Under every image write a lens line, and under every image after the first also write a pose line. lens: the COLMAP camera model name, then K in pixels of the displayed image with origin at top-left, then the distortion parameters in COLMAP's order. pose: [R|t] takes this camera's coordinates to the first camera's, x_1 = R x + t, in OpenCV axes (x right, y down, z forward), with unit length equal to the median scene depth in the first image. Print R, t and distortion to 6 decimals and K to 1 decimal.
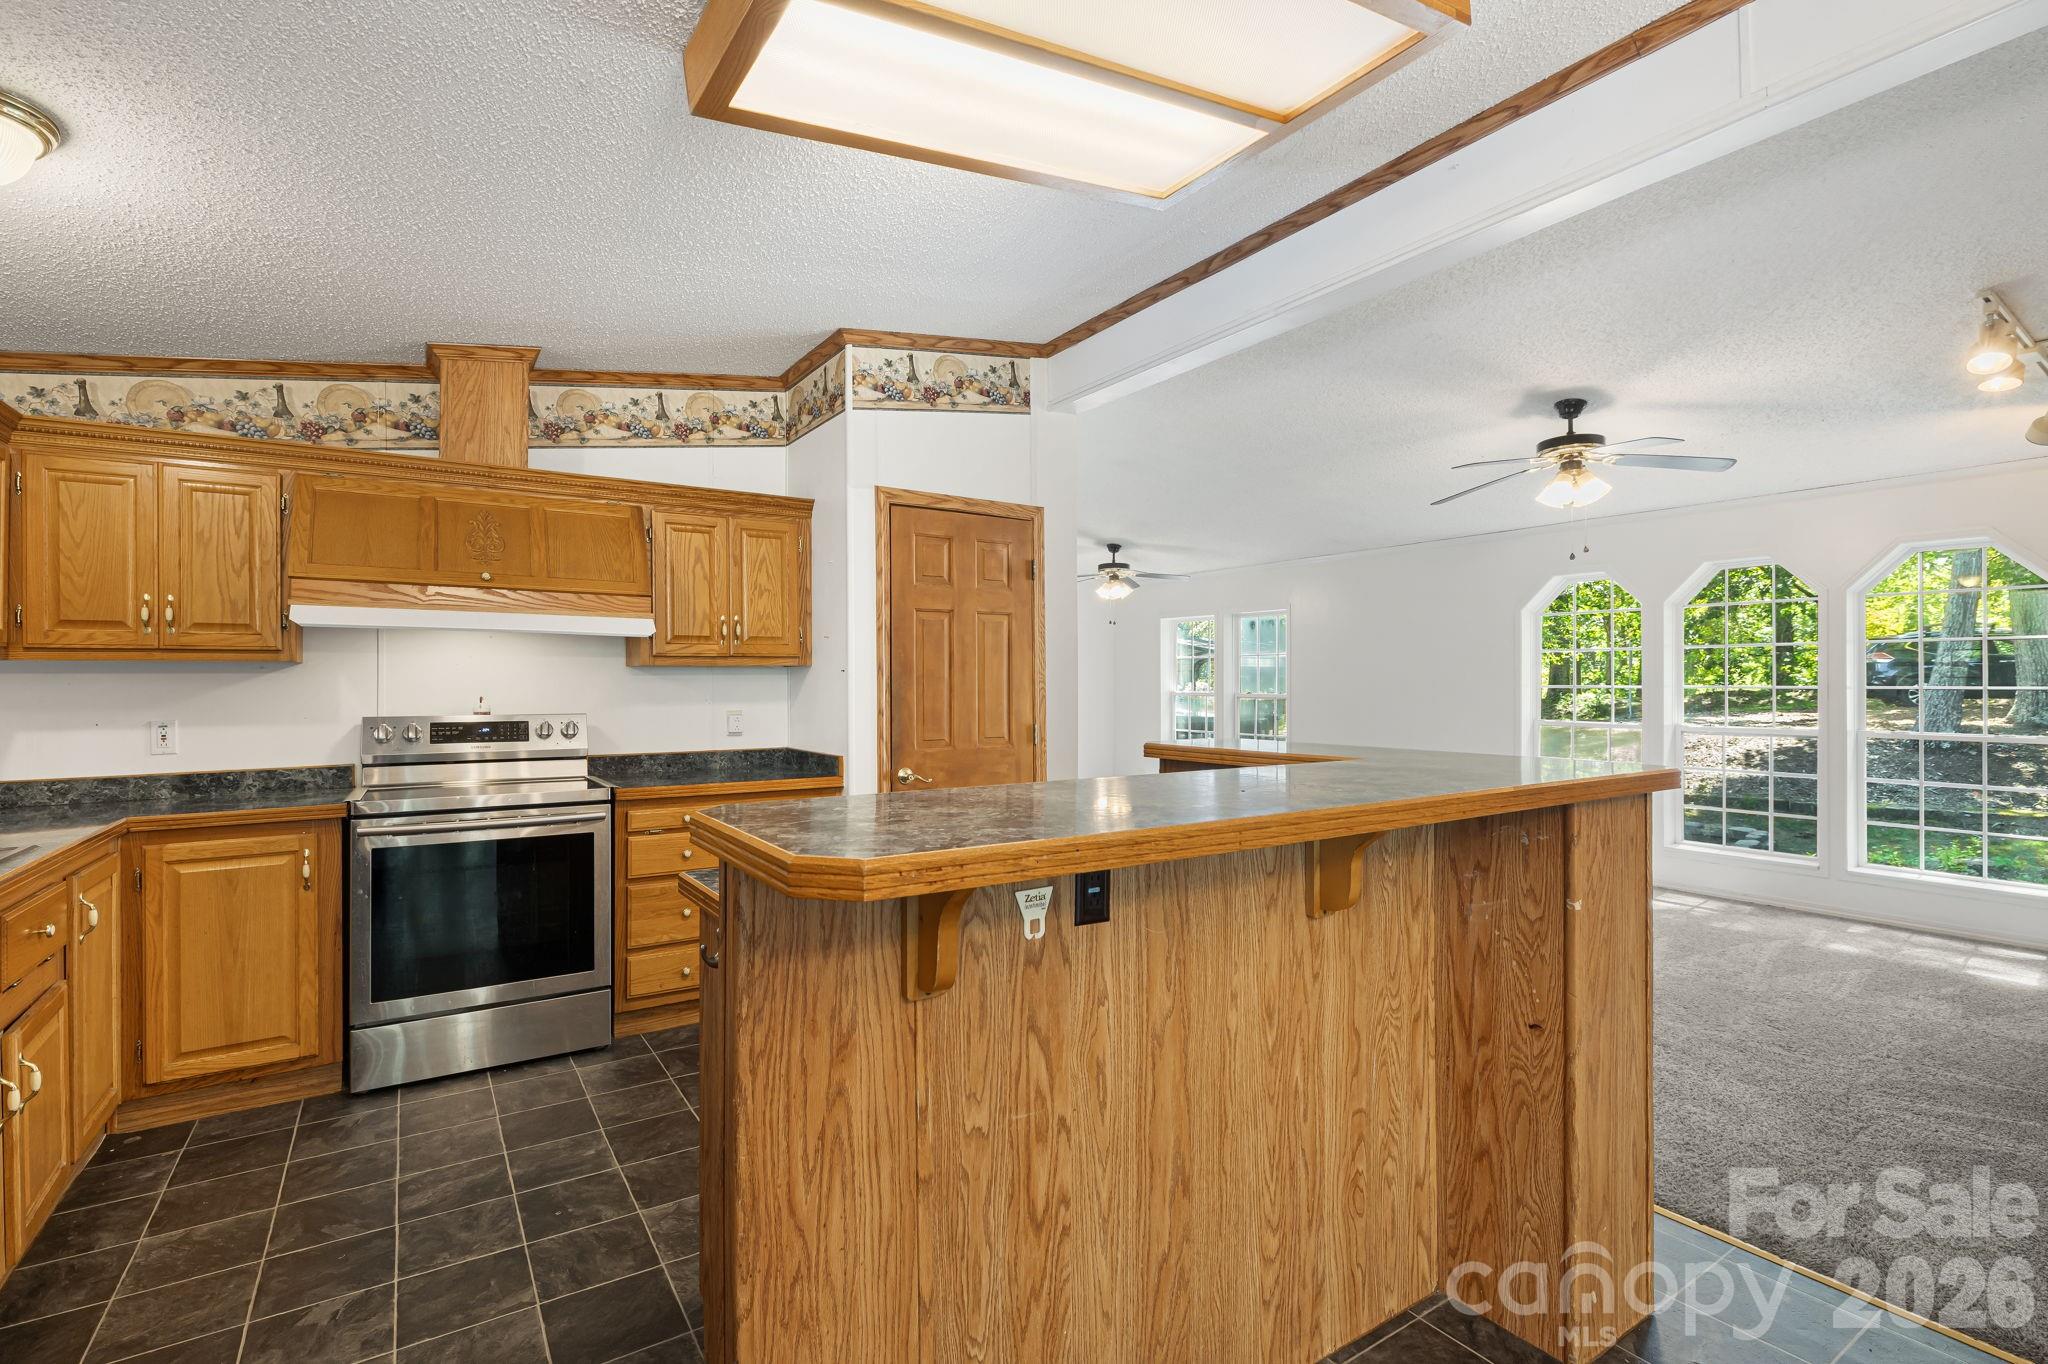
lens RADIAL K [[895.8, 0, 1028.0], [0, 895.8, 683.3], [0, 0, 1]] dist [0.002260, 0.000309]
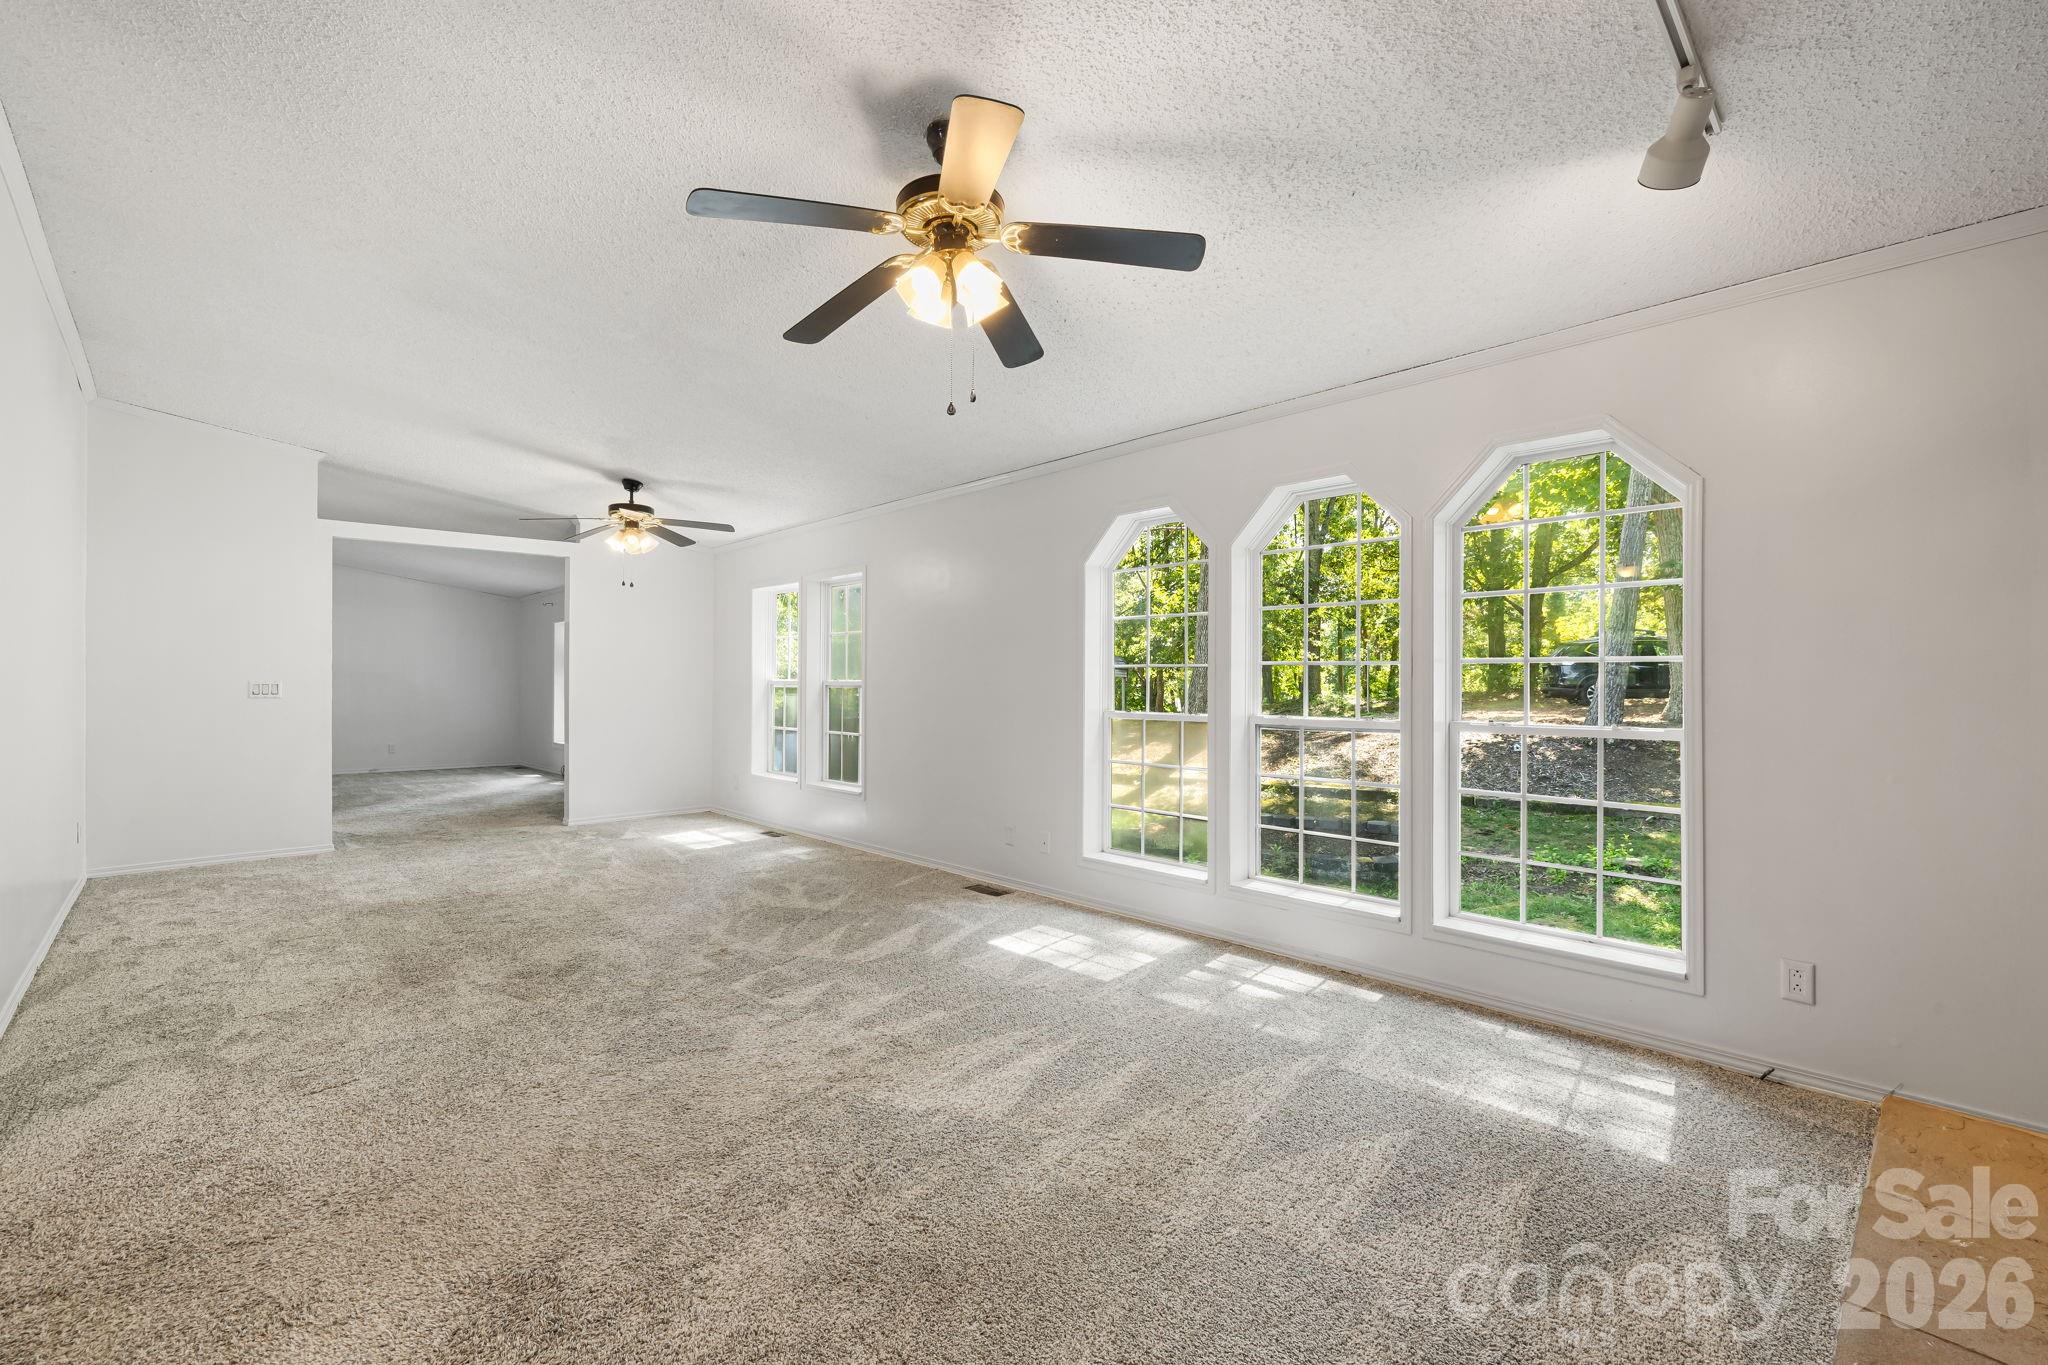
lens RADIAL K [[864.9, 0, 1010.2], [0, 864.9, 682.3], [0, 0, 1]] dist [0.000984, 0.000062]
pose [[0.984180, 0.004720, 0.177108, 0.562188], [-0.003842, 0.999979, -0.005296, 0.031541], [-0.177130, 0.004532, 0.984177, 0.475880]]
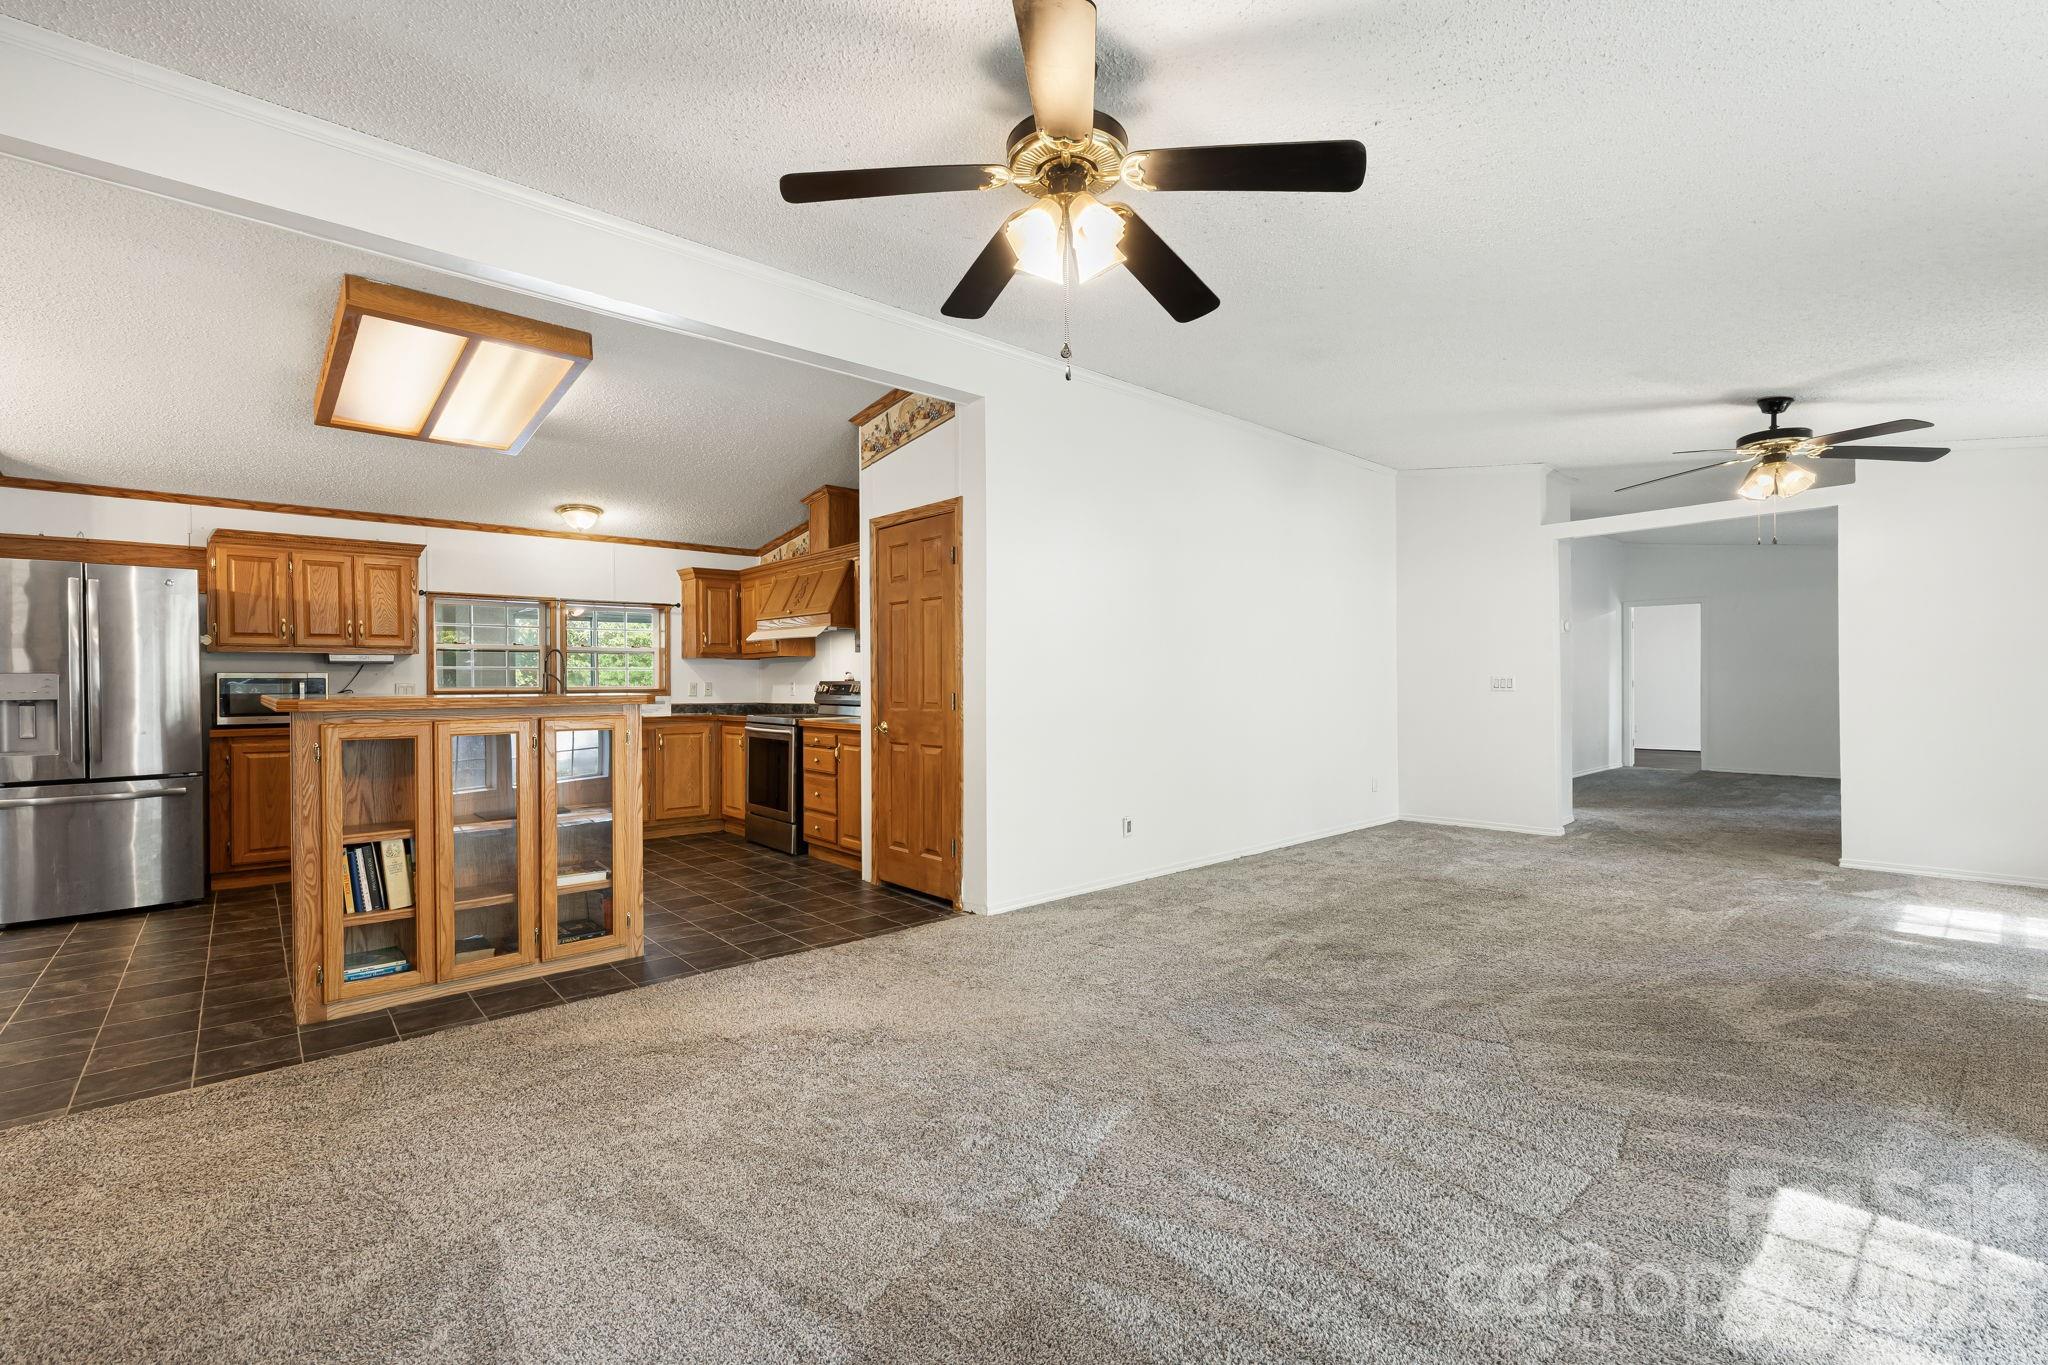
lens RADIAL K [[895.8, 0, 1028.0], [0, 895.8, 683.8], [0, 0, 1]] dist [0.002260, 0.000309]
pose [[0.148333, 0.002685, -0.988934, 1.143968], [0.005484, 0.999979, 0.003537, 0.030319], [0.988922, -0.005948, 0.148315, 0.944031]]
